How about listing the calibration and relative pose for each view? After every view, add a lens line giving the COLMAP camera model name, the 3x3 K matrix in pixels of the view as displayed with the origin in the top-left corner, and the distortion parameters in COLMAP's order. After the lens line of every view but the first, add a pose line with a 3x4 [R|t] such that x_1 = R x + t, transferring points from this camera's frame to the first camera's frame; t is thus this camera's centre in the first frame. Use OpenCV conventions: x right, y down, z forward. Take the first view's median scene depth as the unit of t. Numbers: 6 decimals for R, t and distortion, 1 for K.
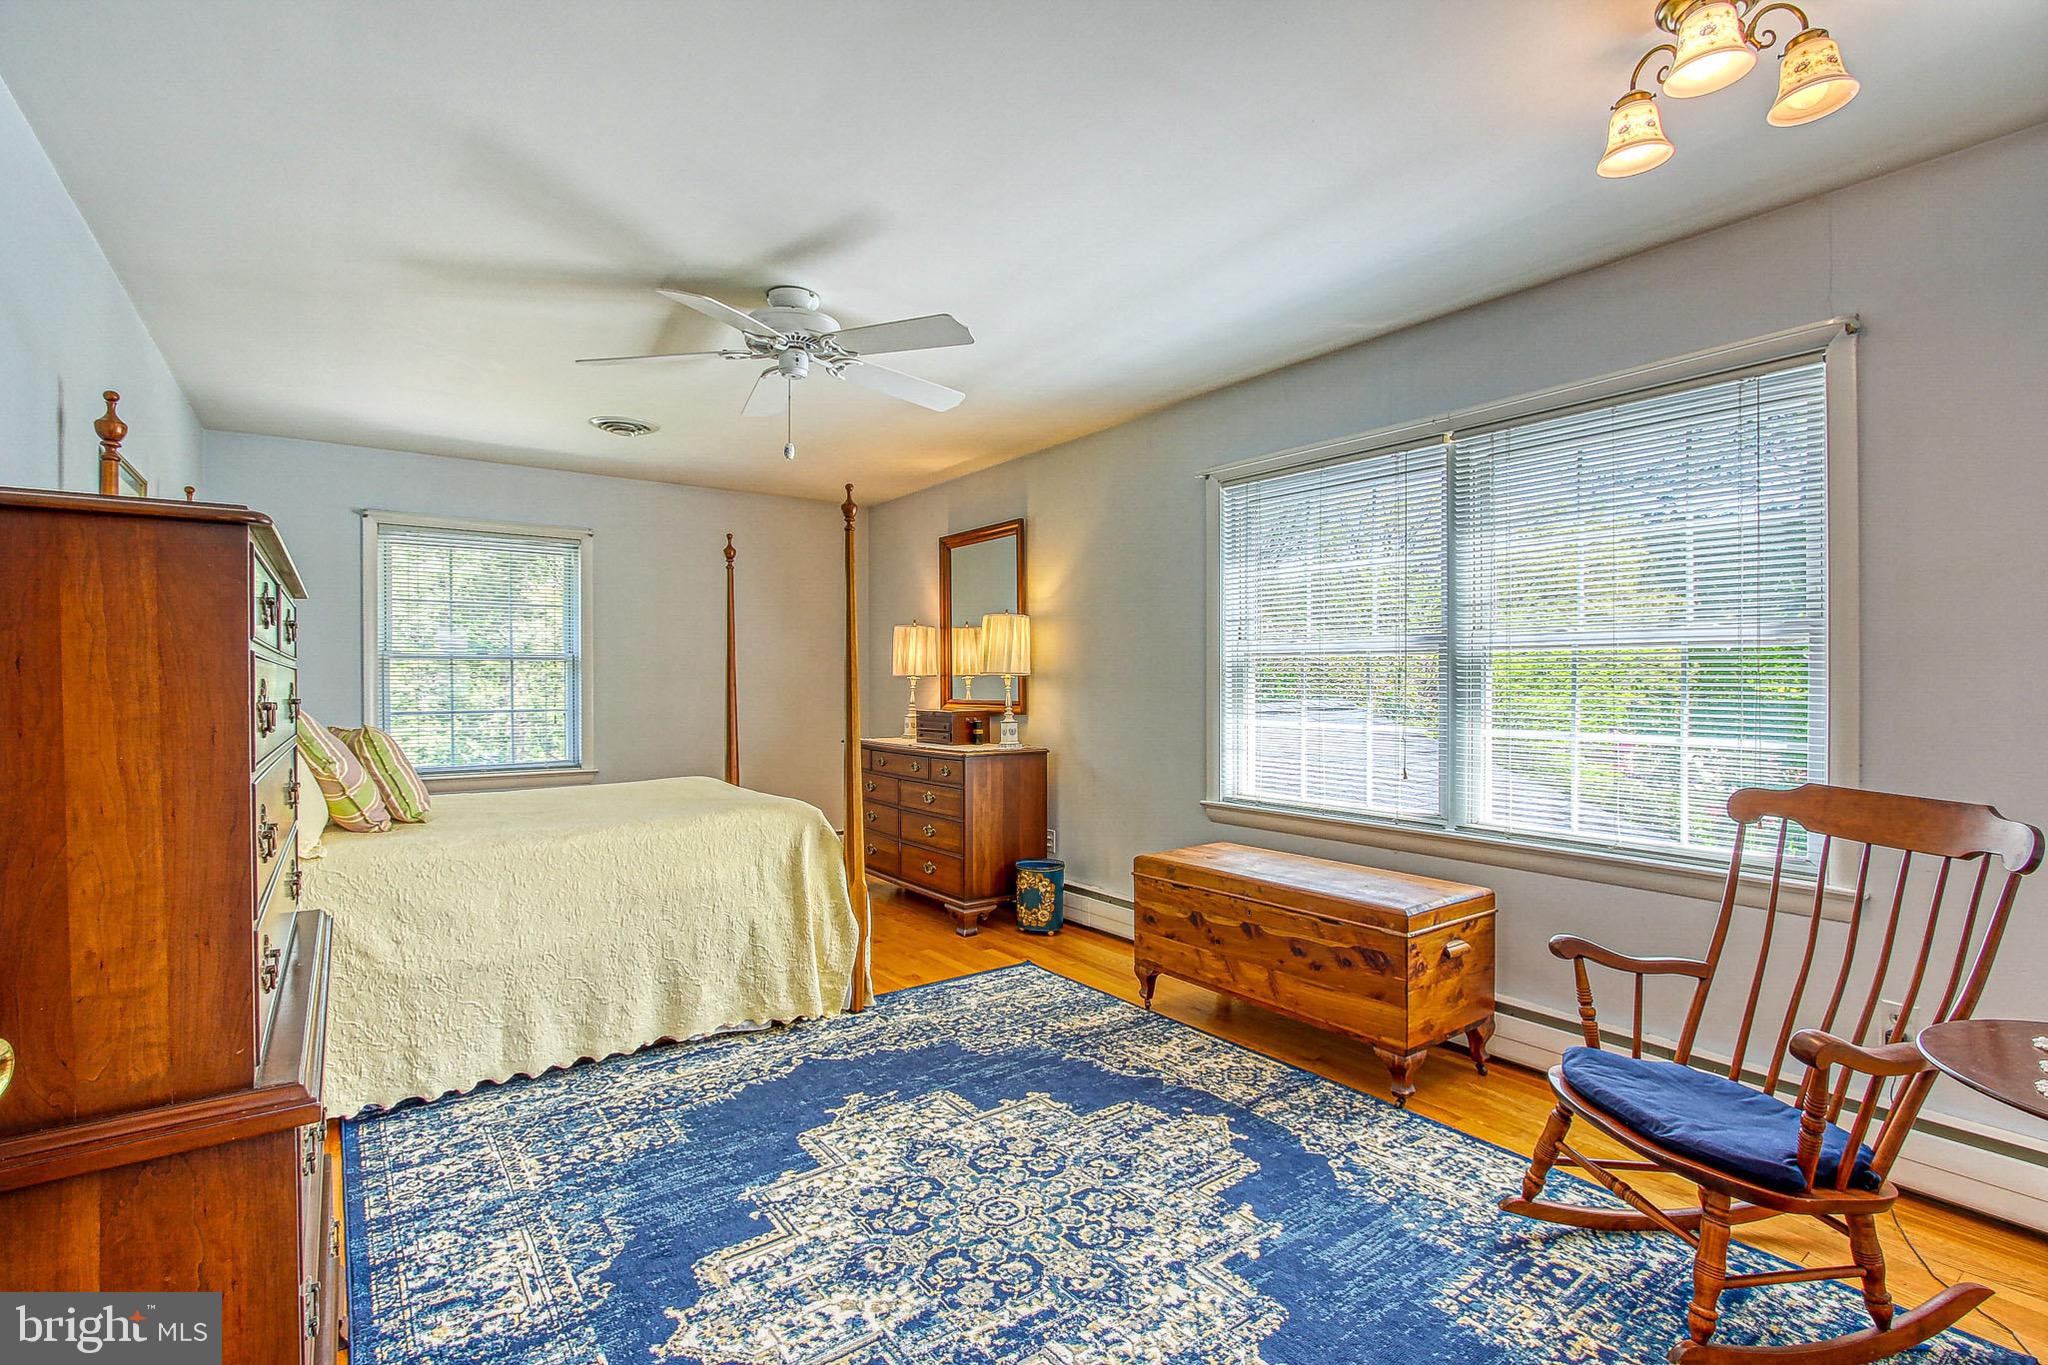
lens RADIAL K [[939.9, 0, 1015.8], [0, 939.9, 687.6], [0, 0, 1]] dist [-0.019699, 0.003358]
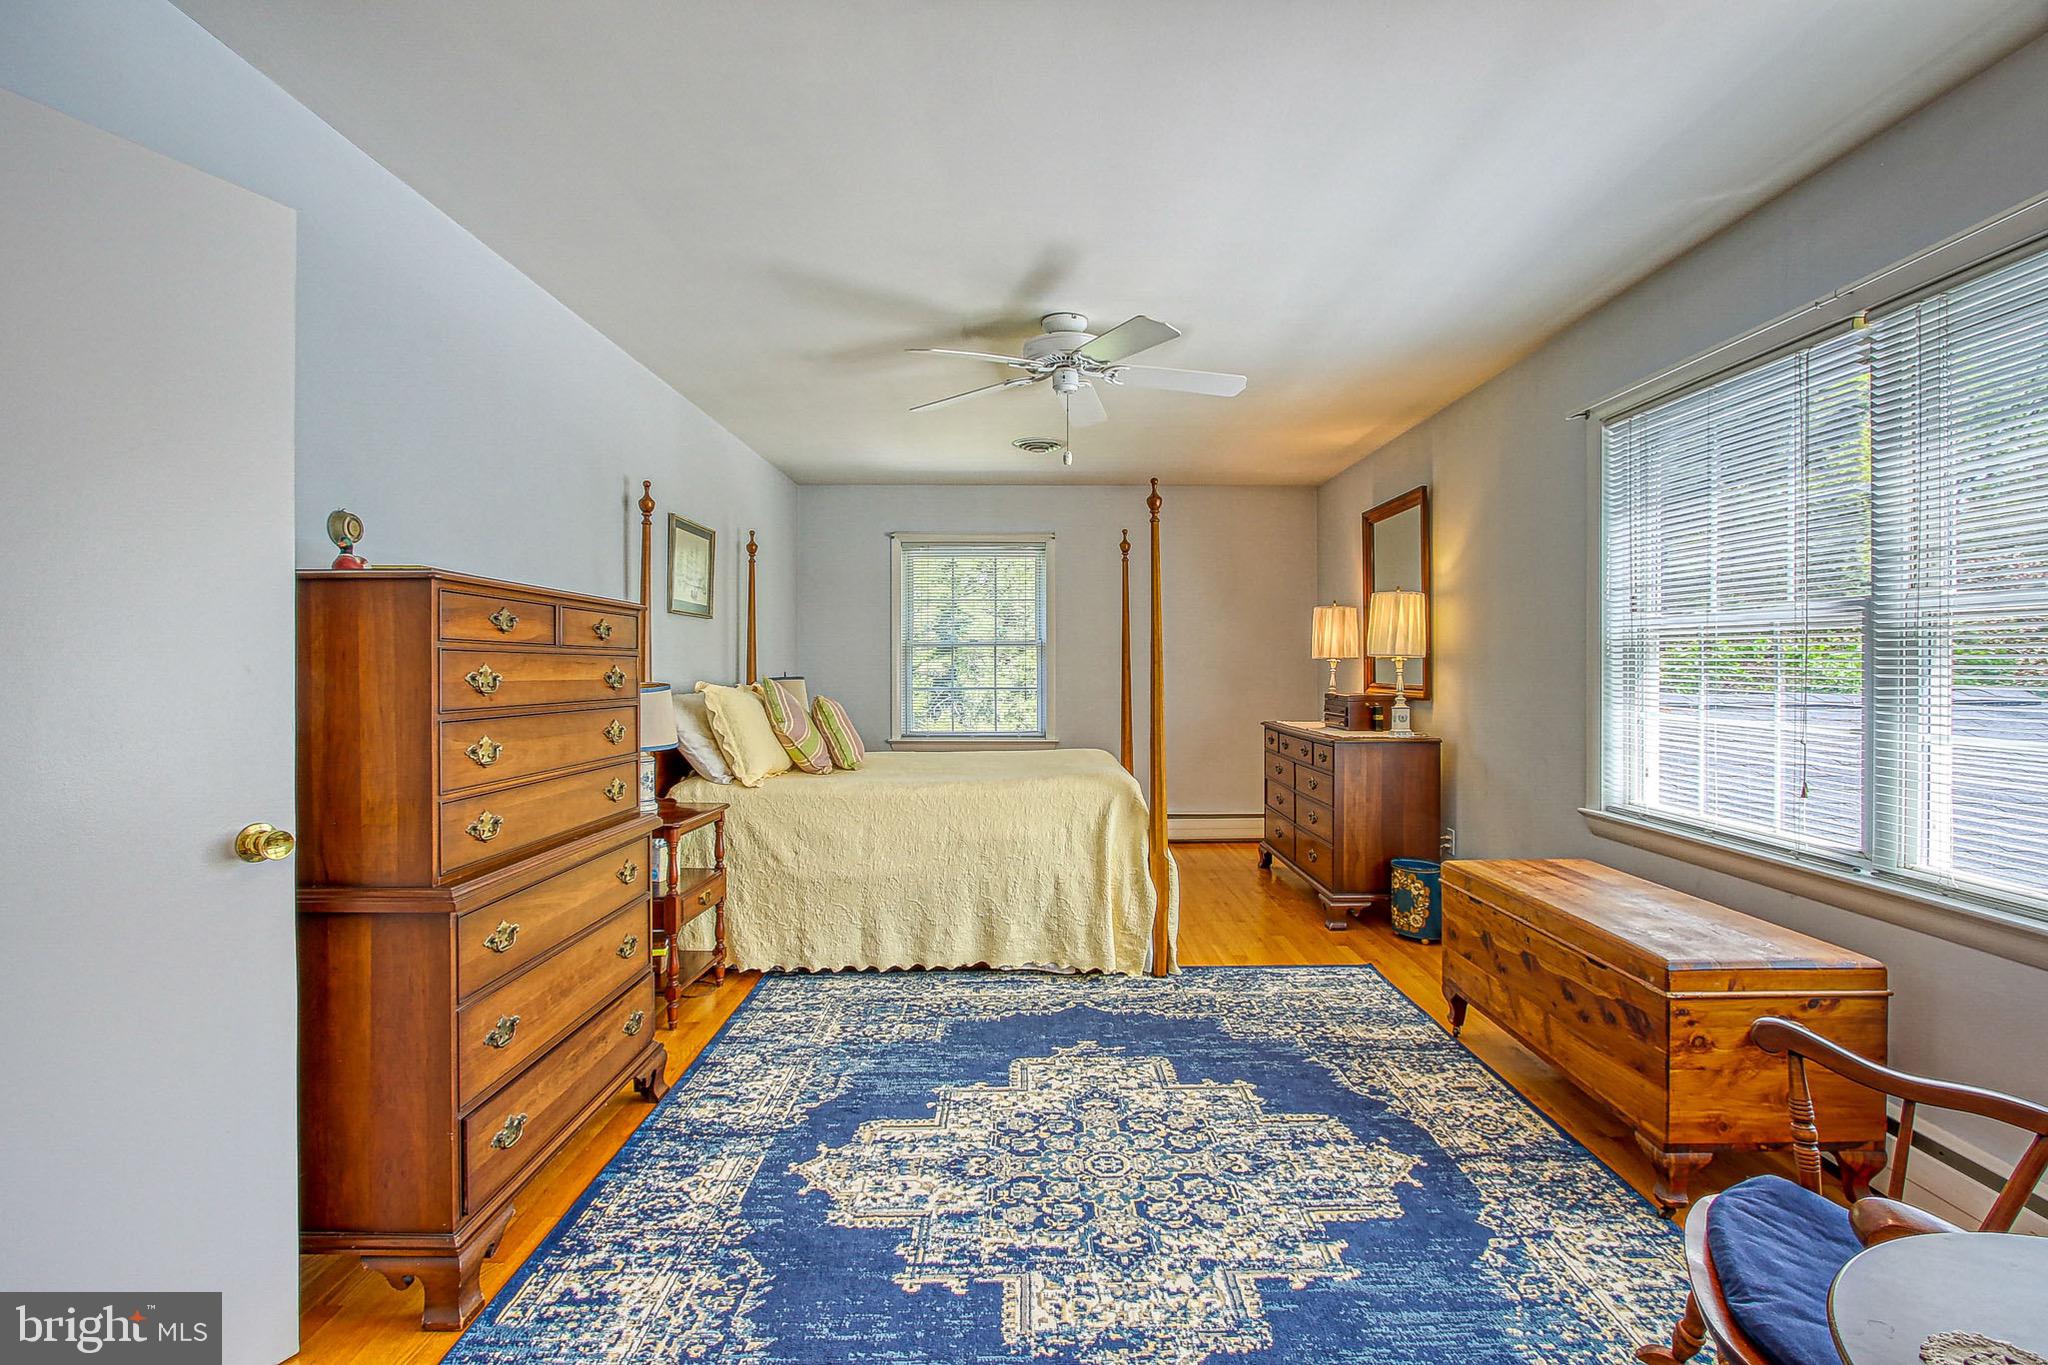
lens RADIAL K [[939.9, 0, 1024.8], [0, 939.9, 672.0], [0, 0, 1]] dist [-0.019699, 0.003358]
pose [[0.810282, 0.004949, -0.586019, 0.394214], [-0.003864, 0.999988, 0.003102, -0.000488], [0.586027, -0.000249, 0.810291, 0.065413]]
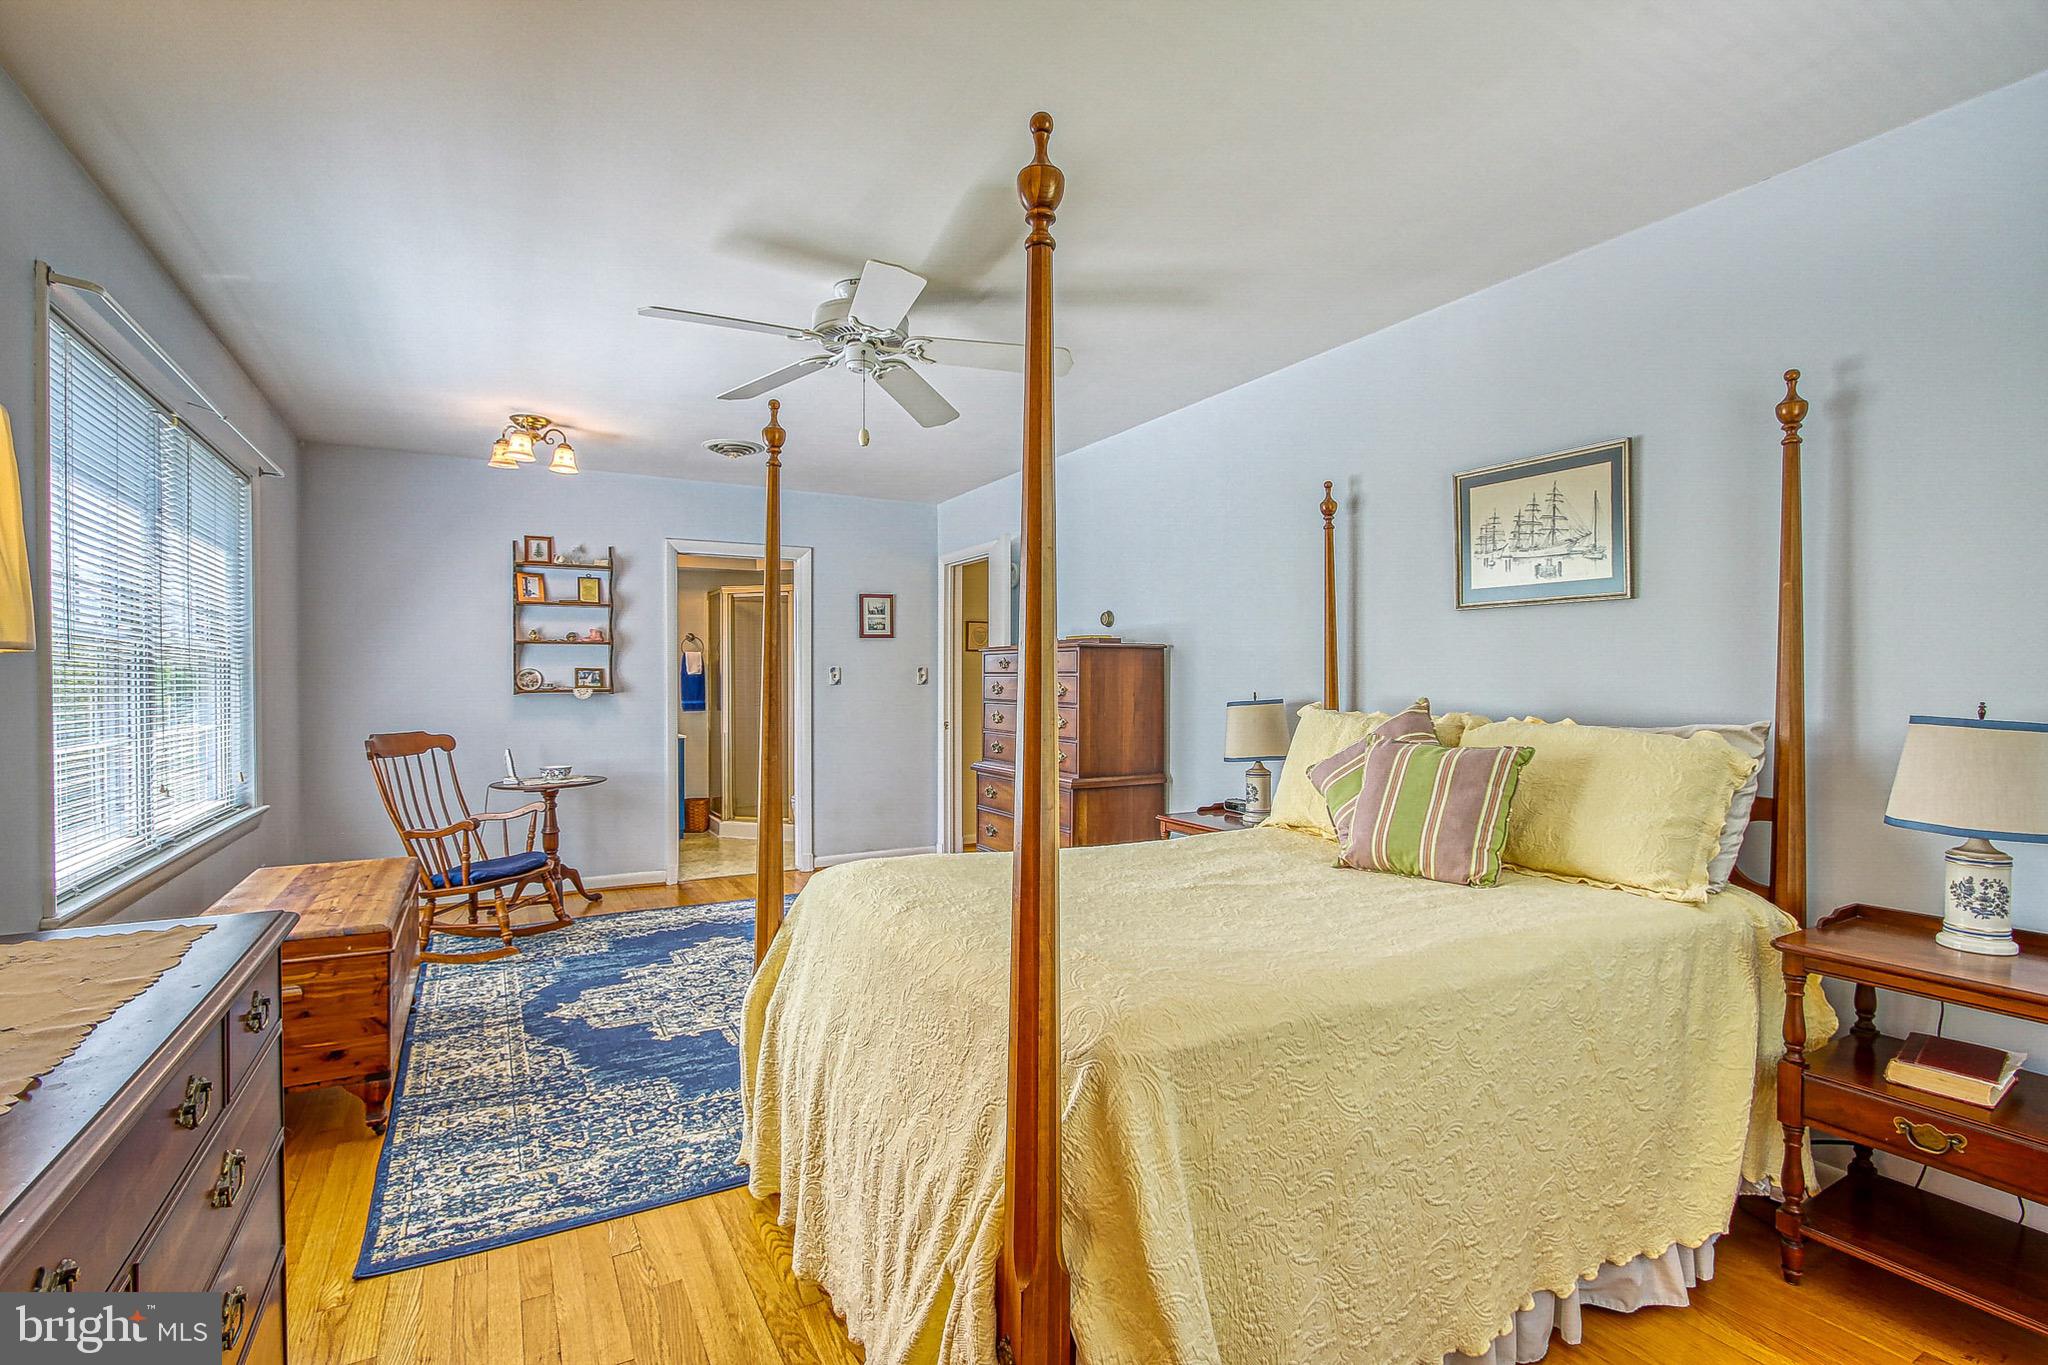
lens RADIAL K [[939.9, 0, 1044.8], [0, 939.9, 679.5], [0, 0, 1]] dist [-0.019699, 0.003358]
pose [[-0.996496, 0.004917, 0.083490, -0.527390], [0.005377, 0.999972, 0.005280, -0.013699], [-0.083462, 0.005710, -0.996495, 2.031124]]
